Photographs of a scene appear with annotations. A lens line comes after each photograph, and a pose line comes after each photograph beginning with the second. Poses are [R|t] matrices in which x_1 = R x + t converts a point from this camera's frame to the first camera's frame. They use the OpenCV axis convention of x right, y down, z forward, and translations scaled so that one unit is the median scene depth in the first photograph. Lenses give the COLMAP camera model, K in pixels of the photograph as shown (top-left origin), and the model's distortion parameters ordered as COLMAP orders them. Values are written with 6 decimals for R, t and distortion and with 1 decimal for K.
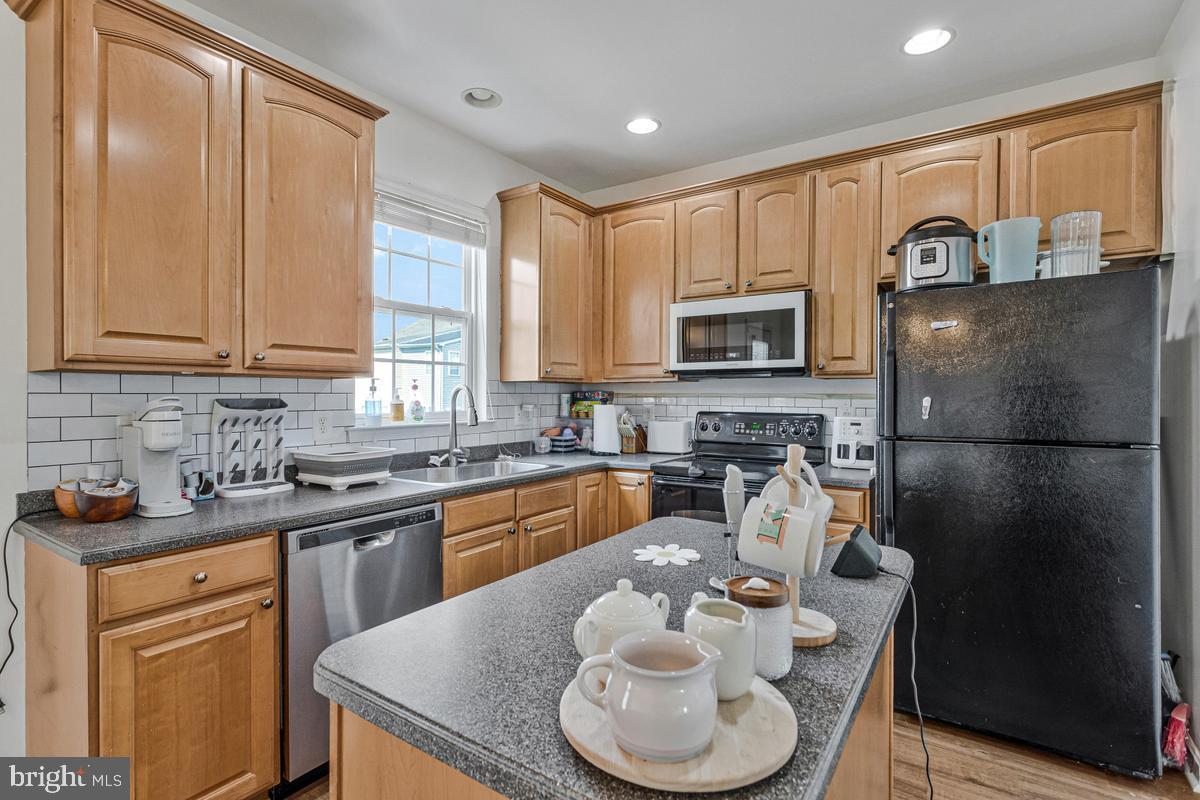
lens RADIAL K [[579.7, 0, 609.3], [0, 579.7, 404.0], [0, 0, 1]] dist [0.006107, 0.000482]
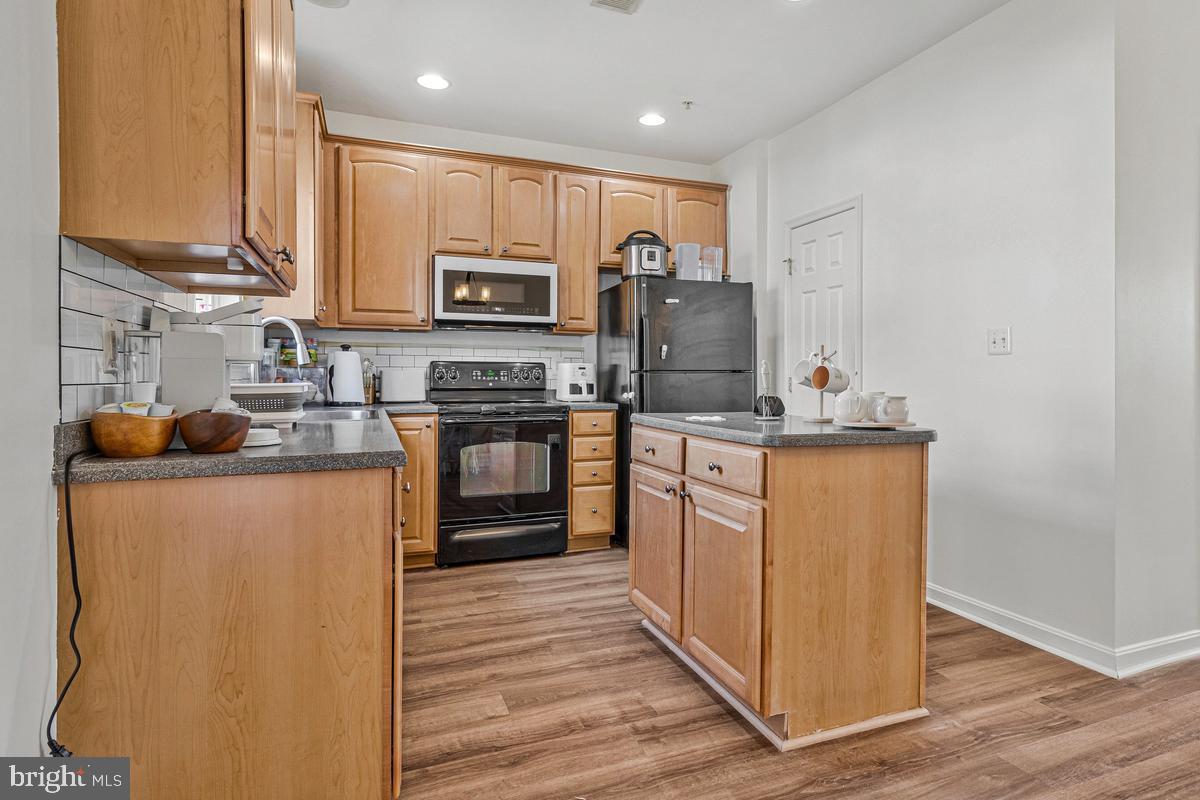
lens RADIAL K [[656.9, 0, 651.5], [0, 656.9, 374.3], [0, 0, 1]] dist [0.002550, 0.000040]
pose [[0.547332, 0.004952, 0.836901, -0.851415], [0.012112, 0.999831, -0.013837, 0.079693], [-0.836828, 0.017710, 0.547180, 0.040292]]
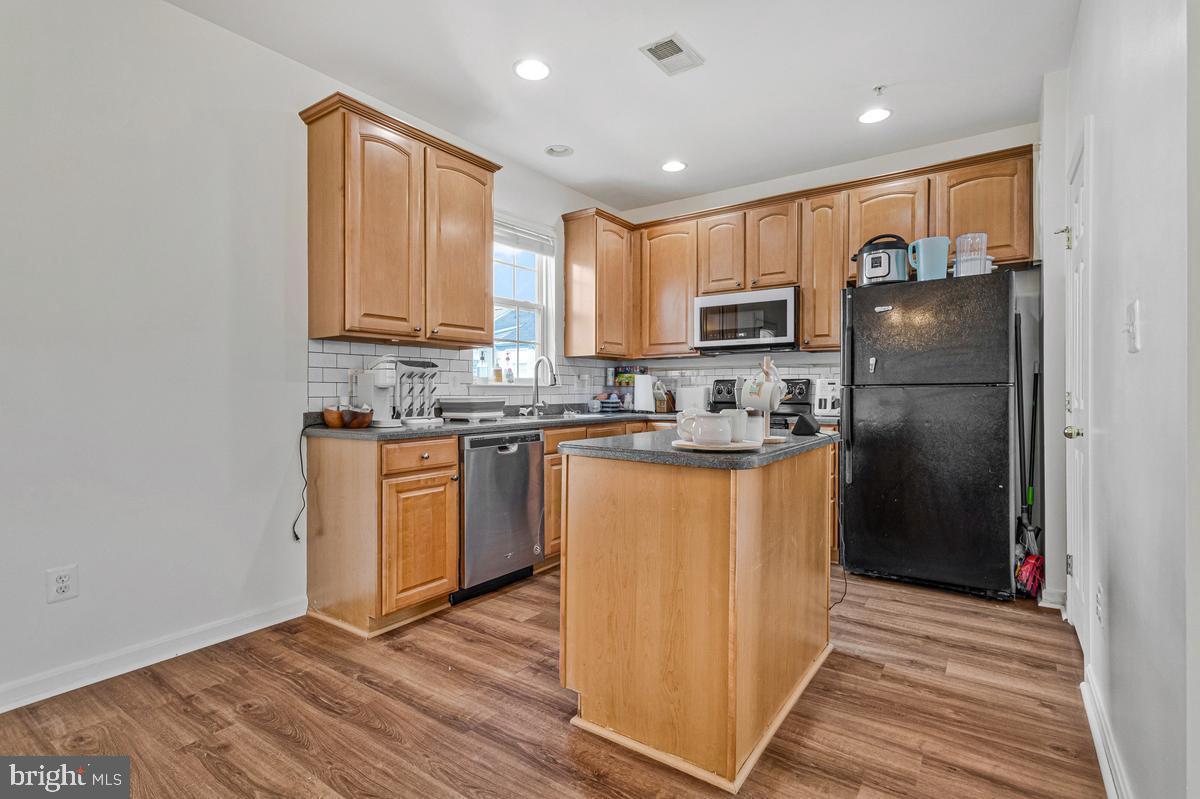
lens RADIAL K [[579.7, 0, 606.8], [0, 579.7, 393.2], [0, 0, 1]] dist [0.006107, 0.000482]
pose [[0.999691, -0.001157, -0.024843, -0.078876], [0.000793, 0.999892, -0.014647, 0.084808], [0.024857, 0.014623, 0.999584, -0.422080]]
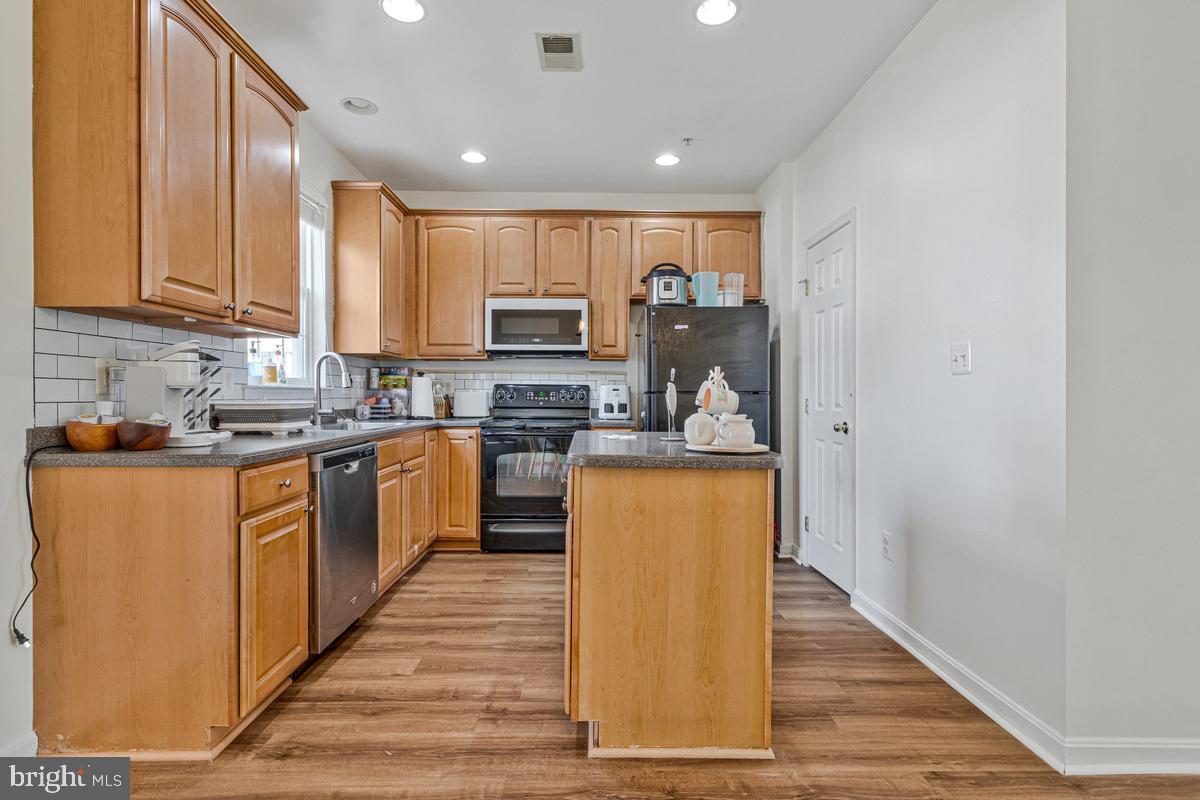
lens RADIAL K [[579.7, 0, 599.6], [0, 579.7, 397.5], [0, 0, 1]] dist [0.006107, 0.000482]
pose [[0.824035, 0.002872, 0.566532, -0.524660], [0.004307, 0.999926, -0.011334, 0.079793], [-0.566523, 0.011780, 0.823962, -0.249595]]
